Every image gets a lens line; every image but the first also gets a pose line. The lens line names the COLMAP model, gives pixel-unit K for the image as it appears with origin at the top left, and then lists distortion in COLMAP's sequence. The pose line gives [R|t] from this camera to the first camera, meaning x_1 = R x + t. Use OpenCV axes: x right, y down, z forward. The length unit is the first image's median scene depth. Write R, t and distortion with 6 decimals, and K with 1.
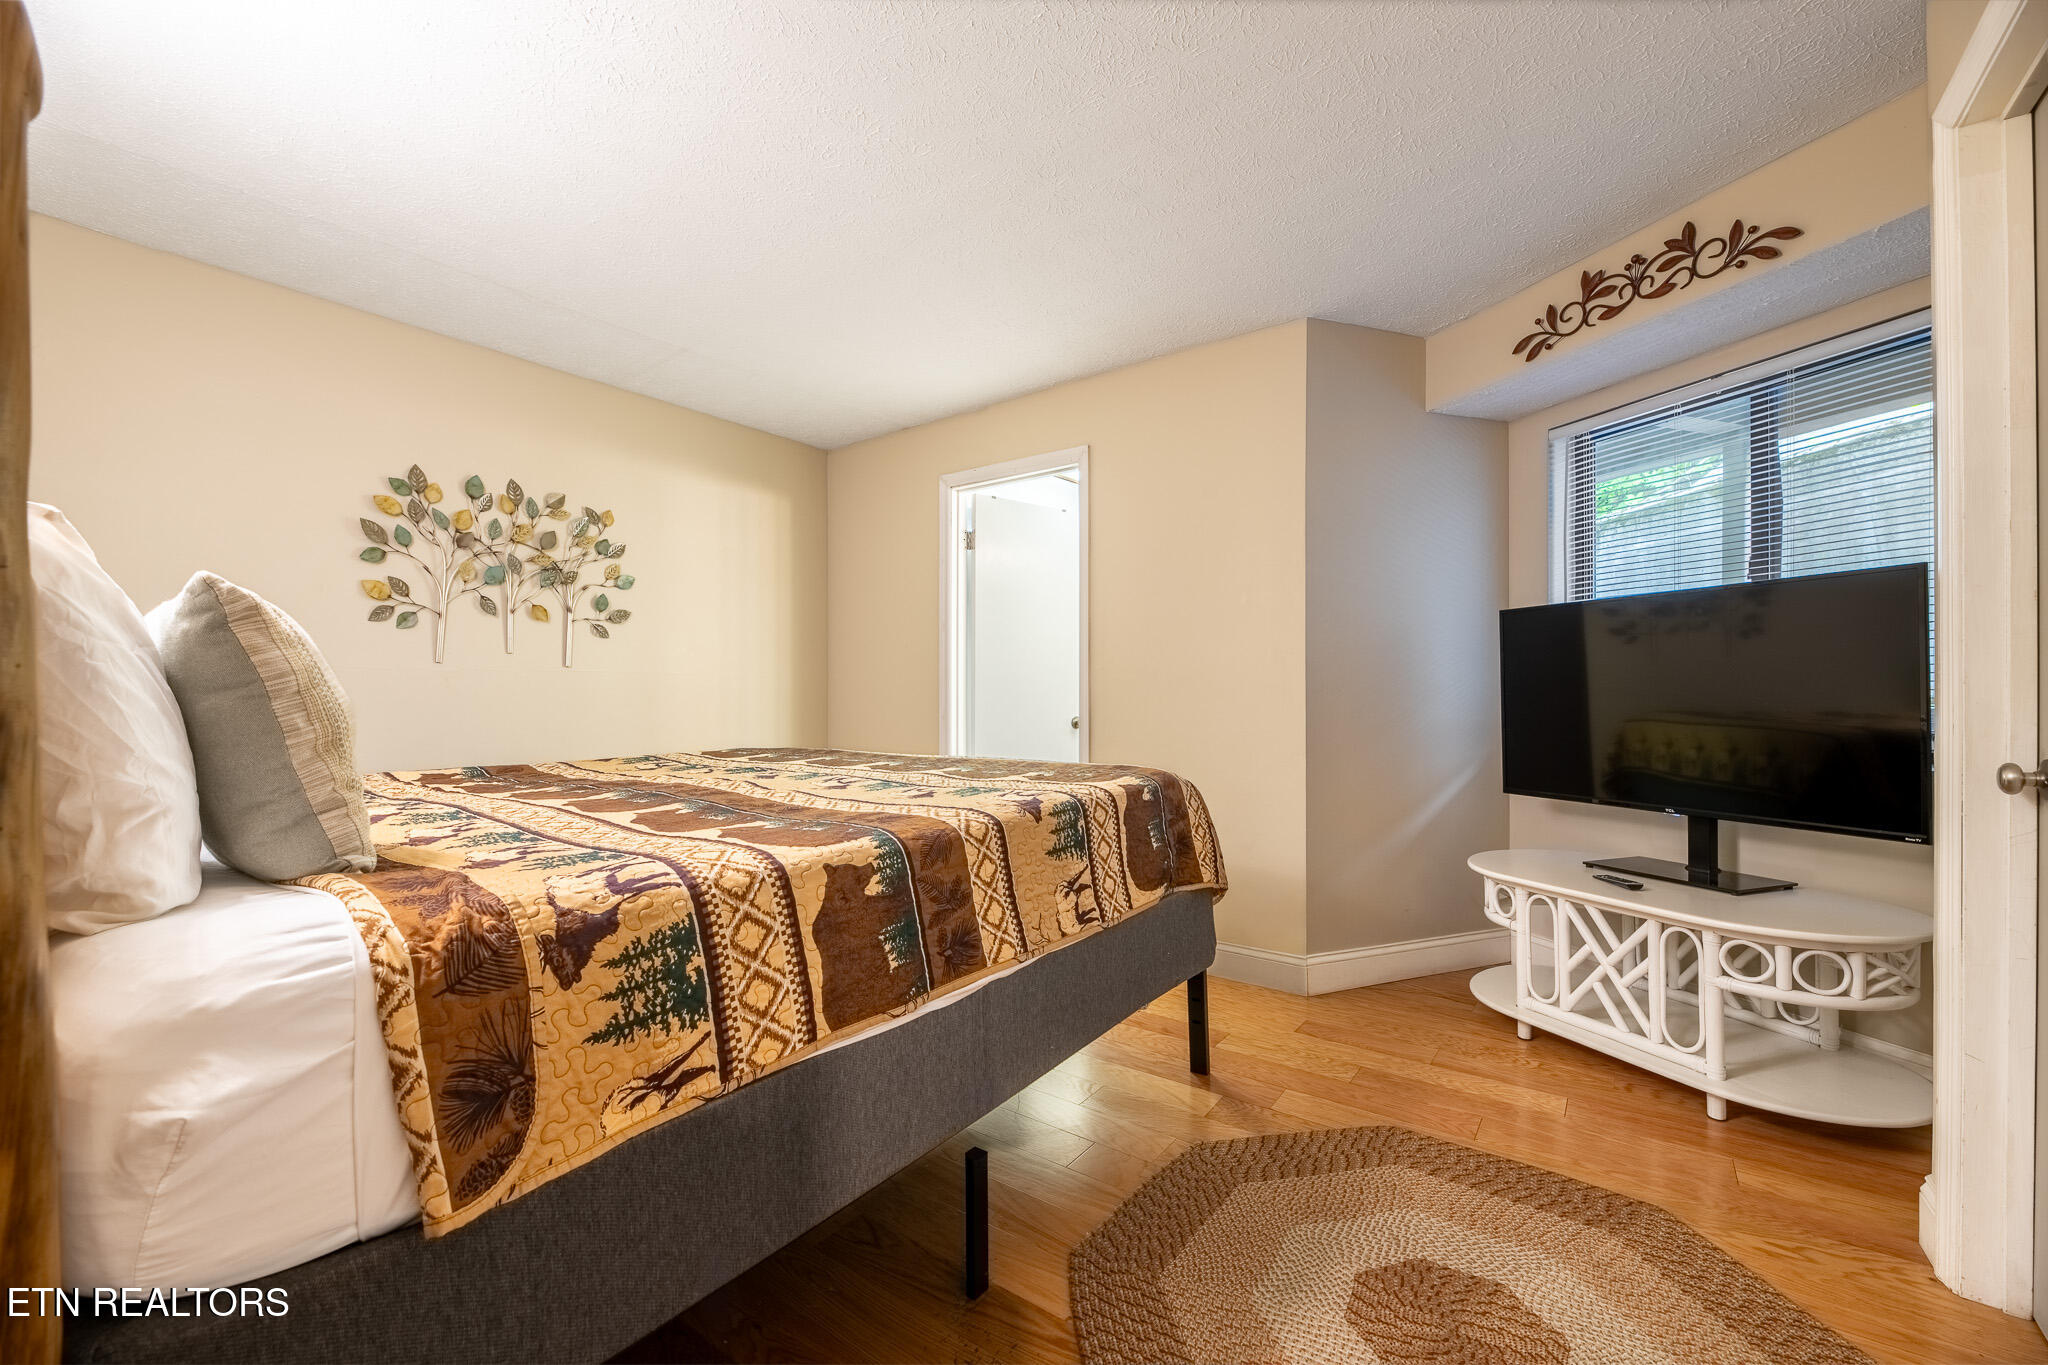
lens RADIAL K [[823.0, 0, 1024.0], [0, 823.0, 682.5], [0, 0, 1]] dist [-0.011738, -0.000162]
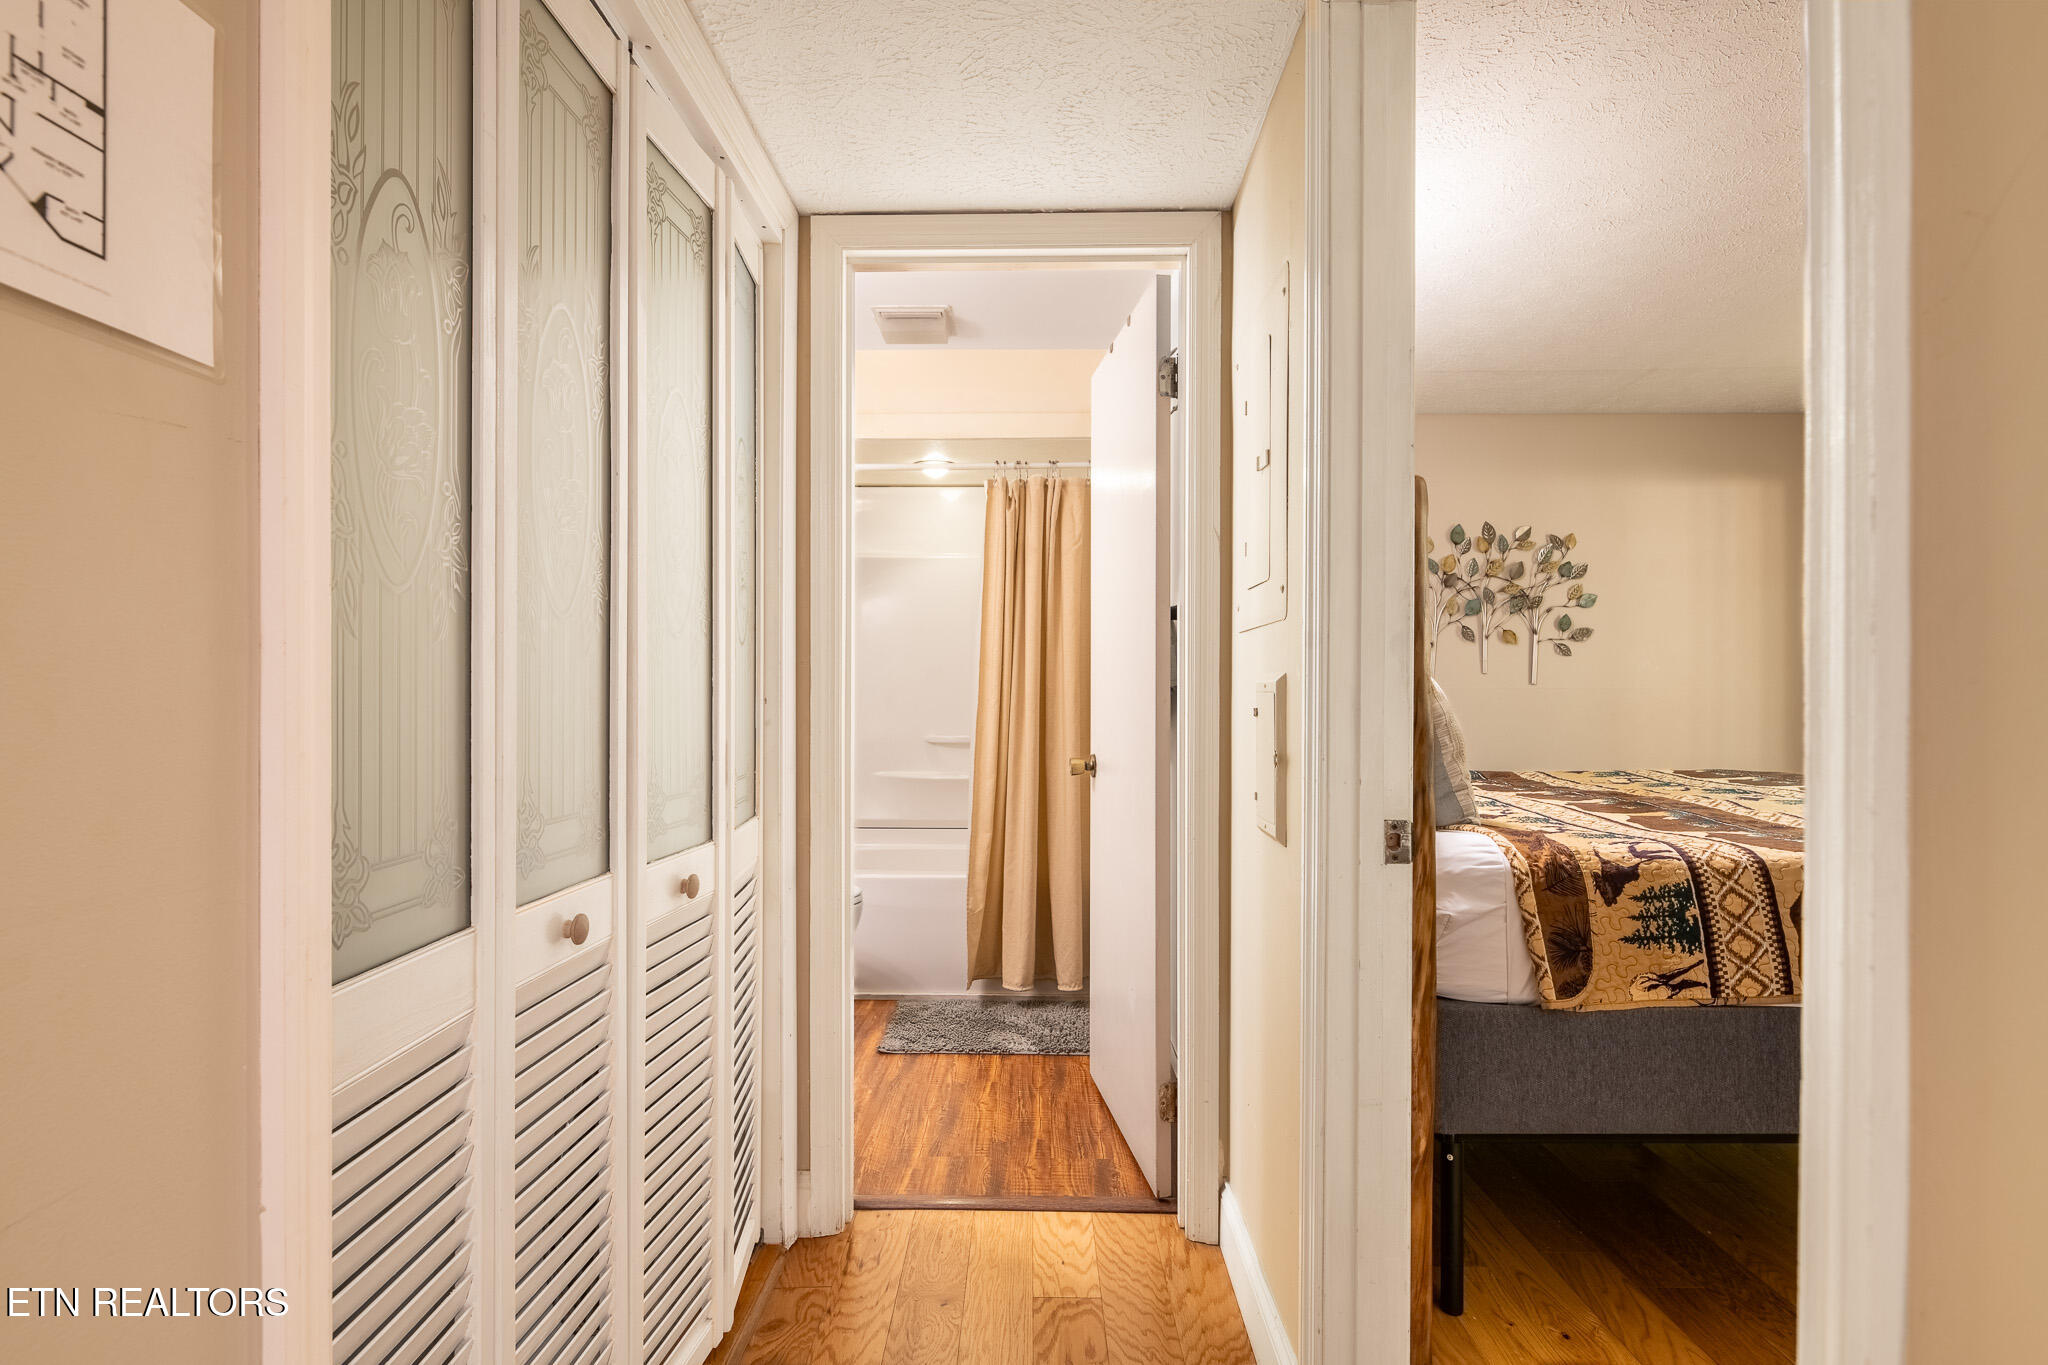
lens RADIAL K [[980.7, 0, 1028.6], [0, 980.7, 694.1], [0, 0, 1]] dist [0.001273, -0.000661]
pose [[0.590812, 0.004652, -0.806796, 0.327167], [0.008082, 0.999899, 0.011684, -0.087460], [0.806769, -0.013424, 0.590715, -1.030548]]
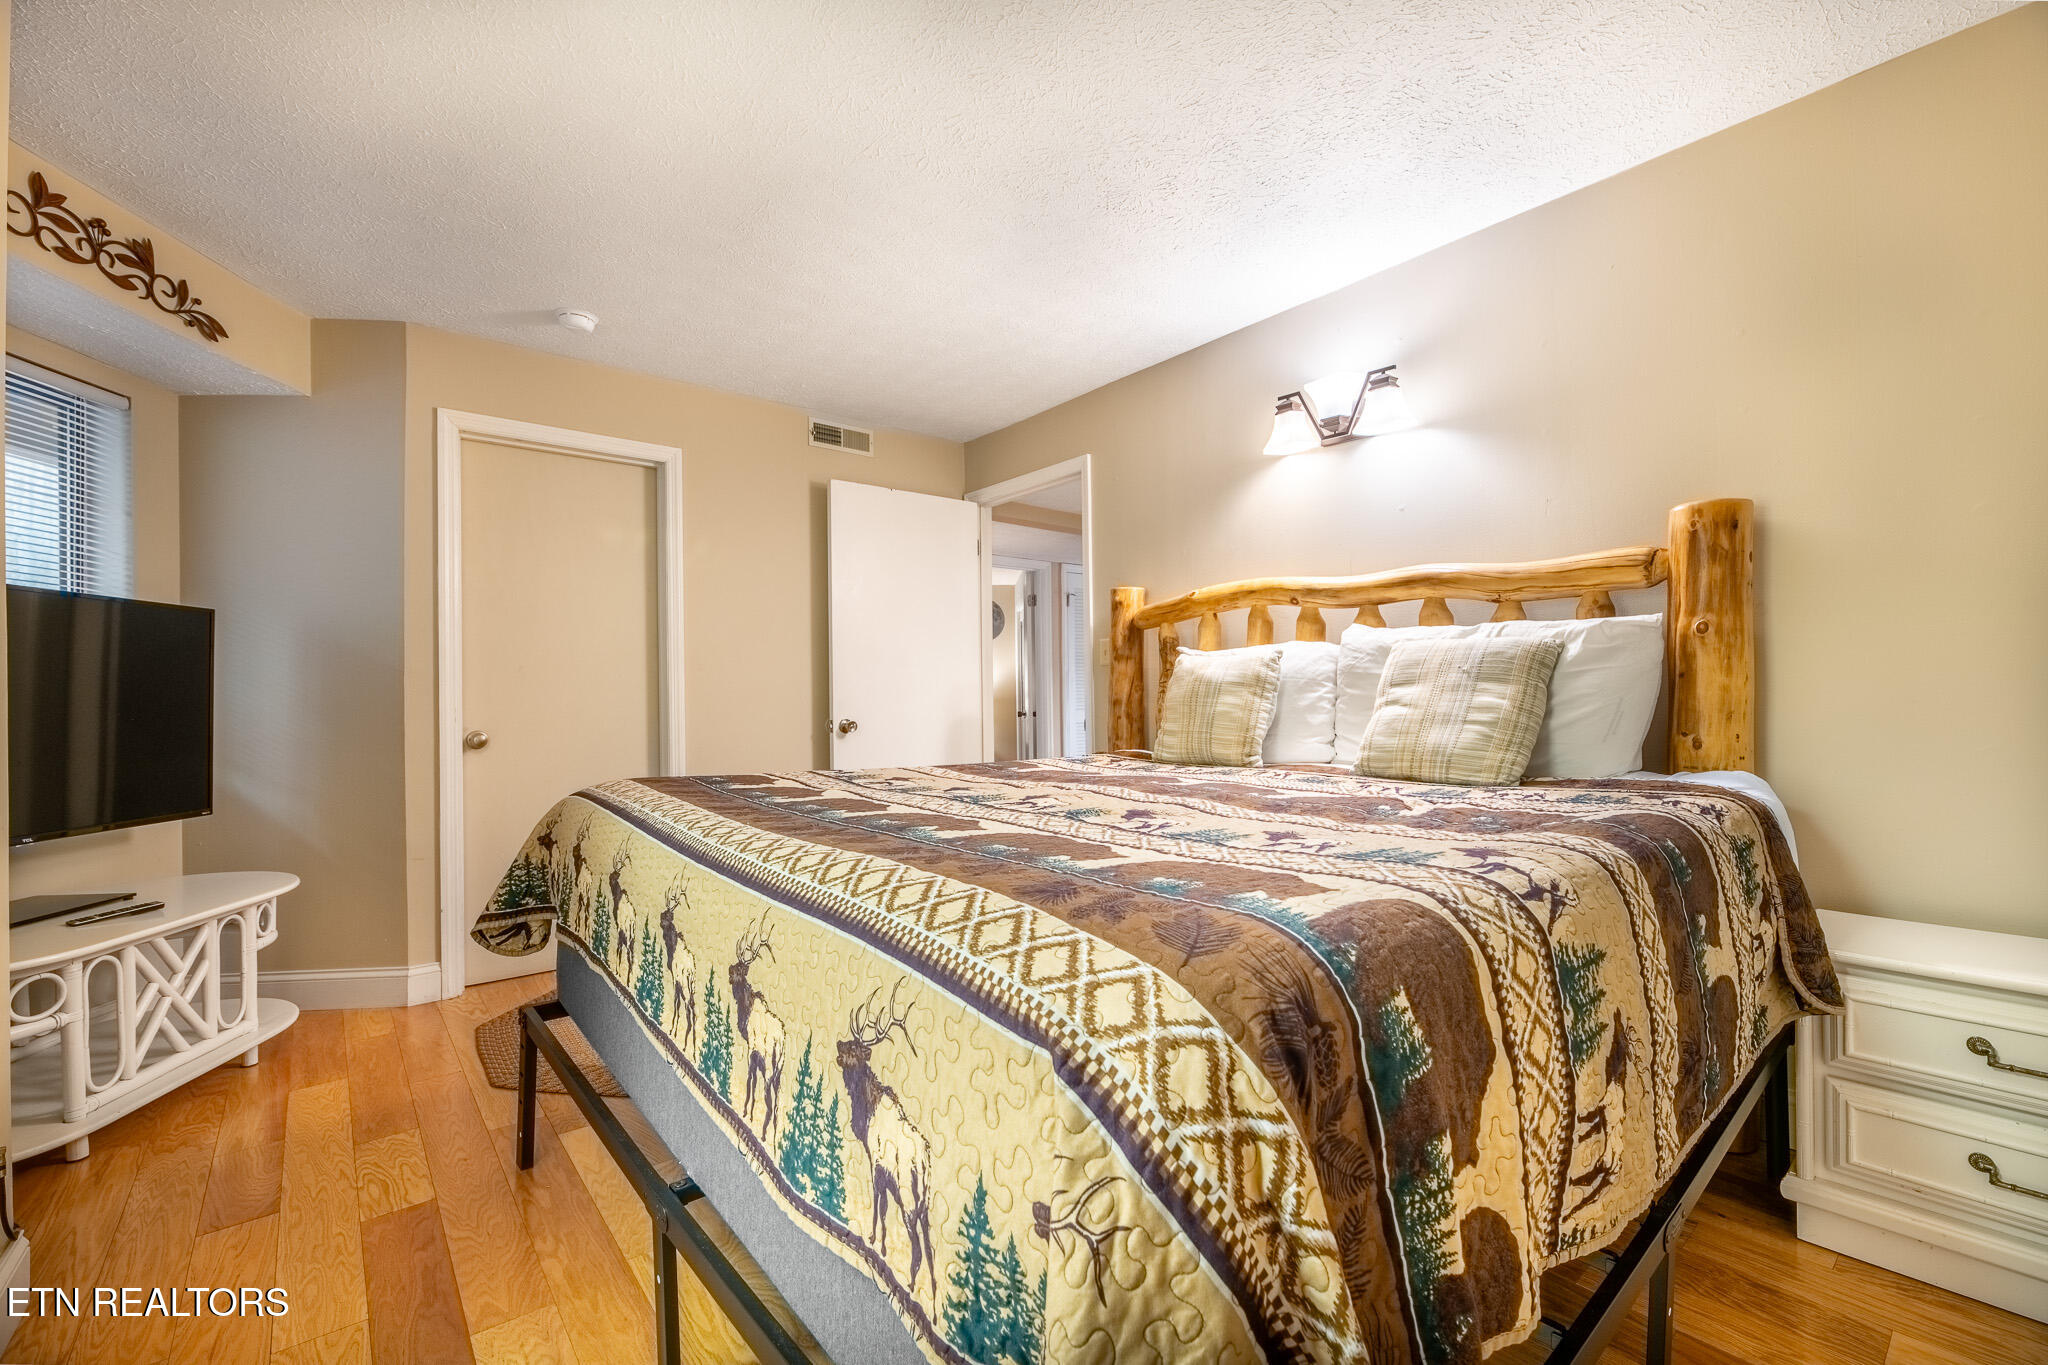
lens RADIAL K [[847.4, 0, 1029.2], [0, 847.4, 694.1], [0, 0, 1]] dist [-0.001692, -0.002259]
pose [[-0.973450, 0.011677, 0.228604, -0.228229], [0.007941, 0.999820, -0.017256, 0.012755], [-0.228764, -0.014982, -0.973367, 0.830961]]
